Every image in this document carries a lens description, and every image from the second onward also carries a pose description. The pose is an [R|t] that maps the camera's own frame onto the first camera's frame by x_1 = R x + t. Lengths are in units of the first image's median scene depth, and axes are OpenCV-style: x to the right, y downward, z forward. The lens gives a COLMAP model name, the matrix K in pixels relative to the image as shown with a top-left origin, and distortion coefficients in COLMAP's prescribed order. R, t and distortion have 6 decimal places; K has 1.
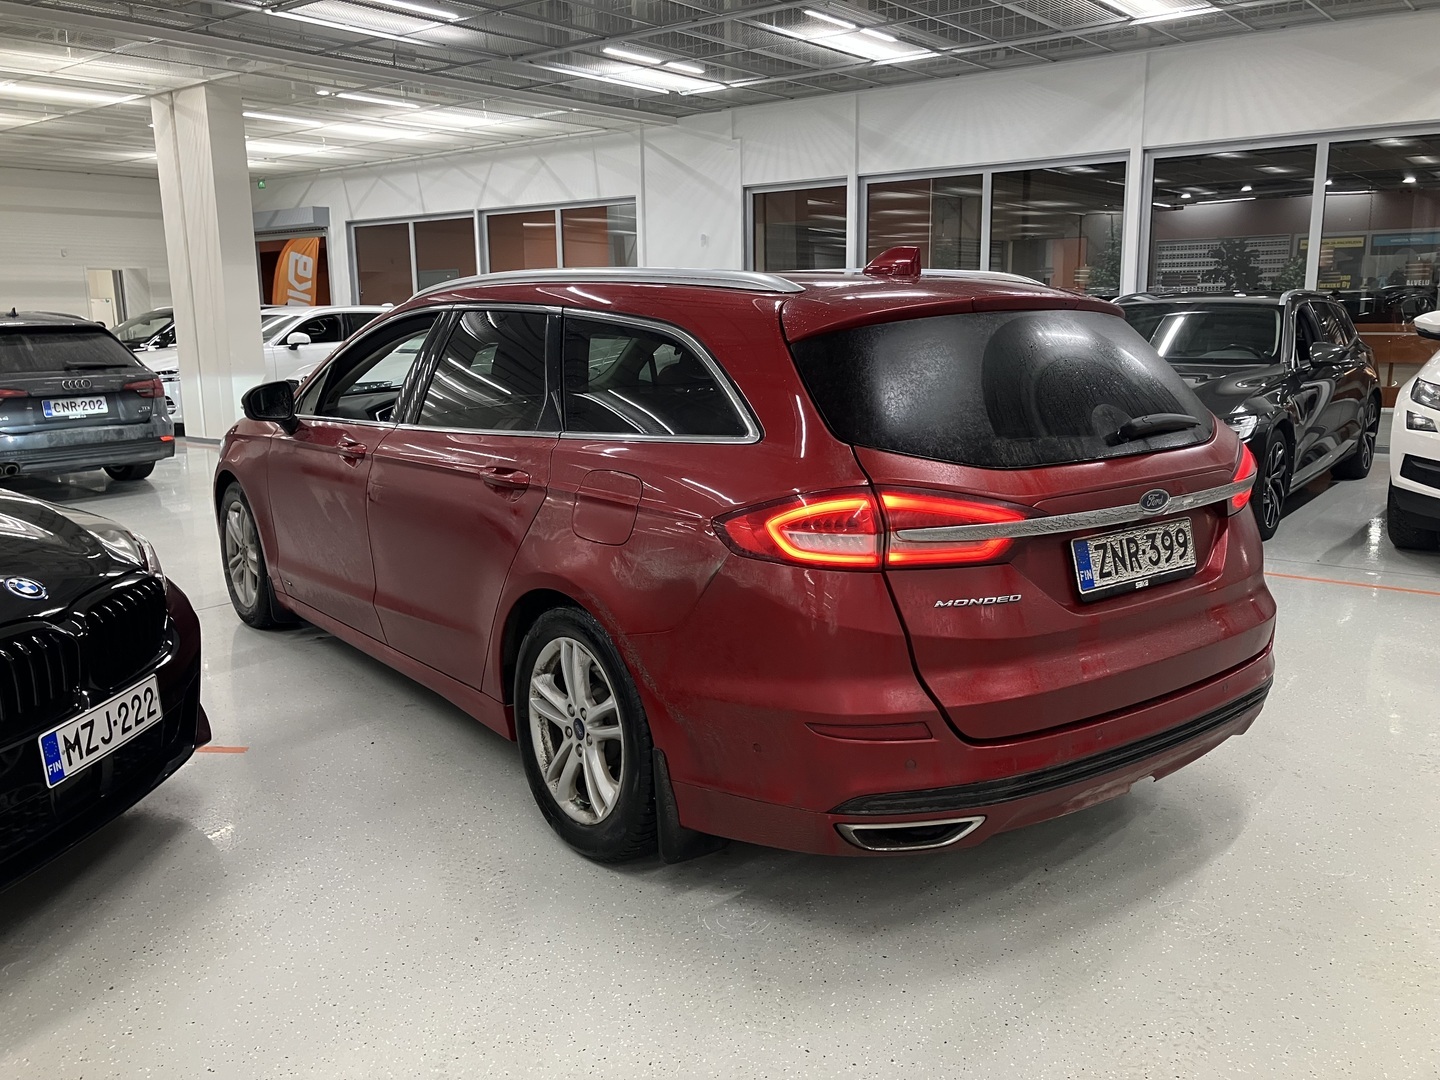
lens RADIAL K [[1190.2, 0, 713.1], [0, 1190.2, 551.0], [0, 0, 1]] dist [0.009996, -0.003121]
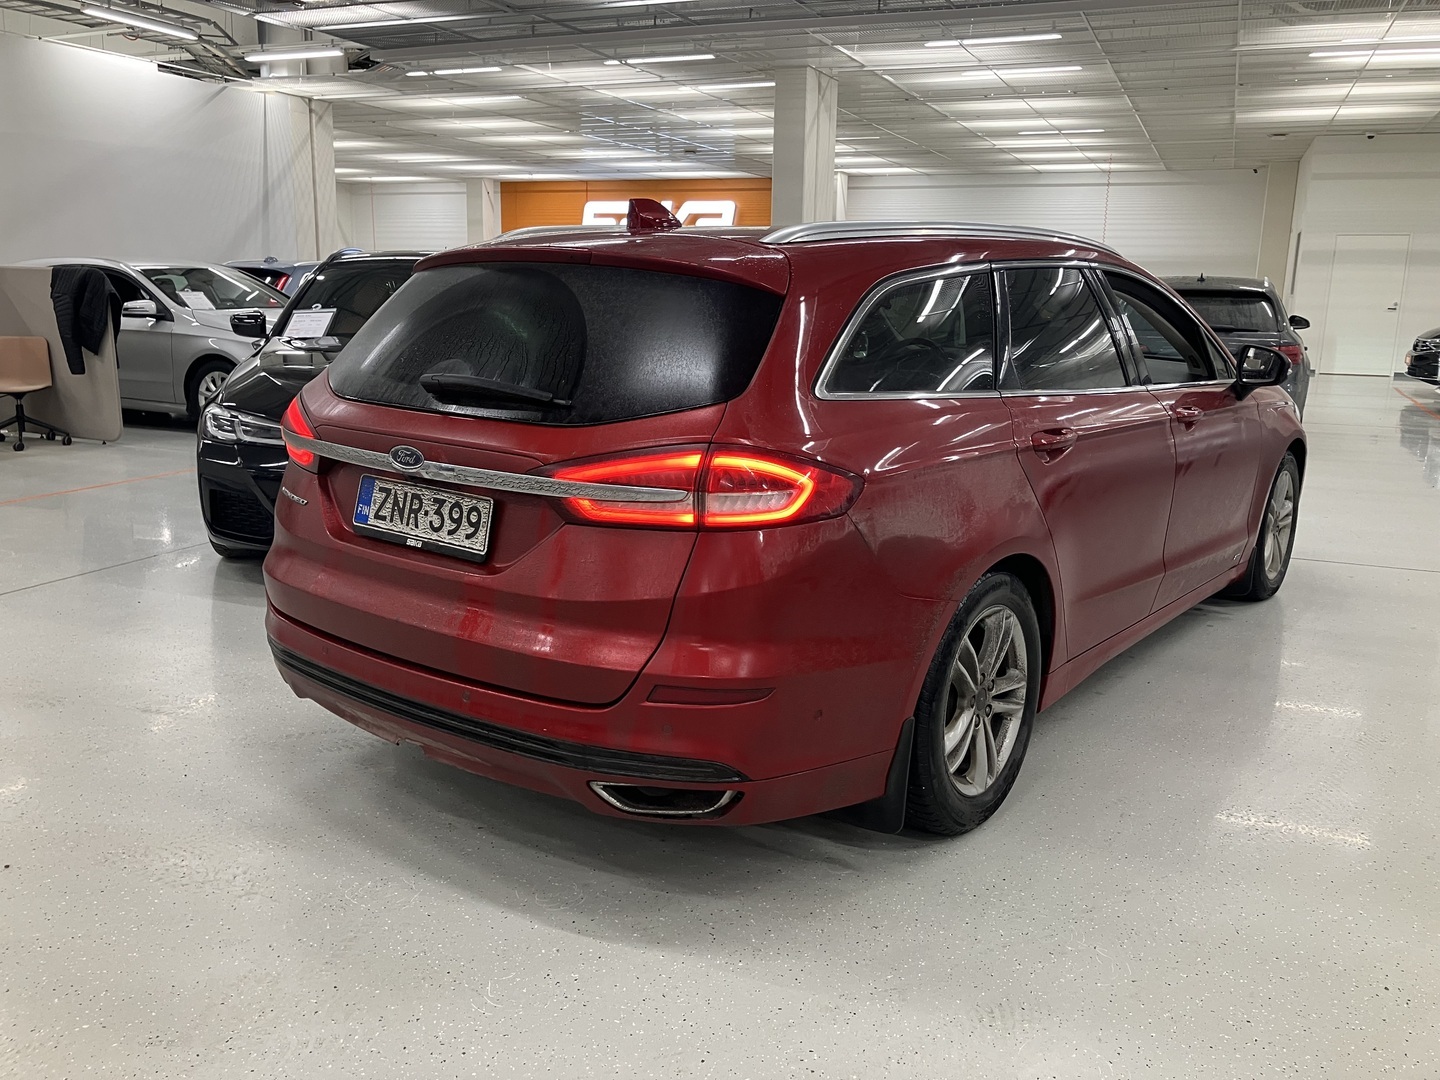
lens RADIAL K [[1190.2, 0, 713.1], [0, 1190.2, 551.0], [0, 0, 1]] dist [0.009996, -0.003121]
pose [[0.251332, 0.234218, -0.939135, 1.329590], [-0.215617, 0.959447, 0.181580, -0.194418], [0.943579, 0.156857, 0.291641, 0.942766]]
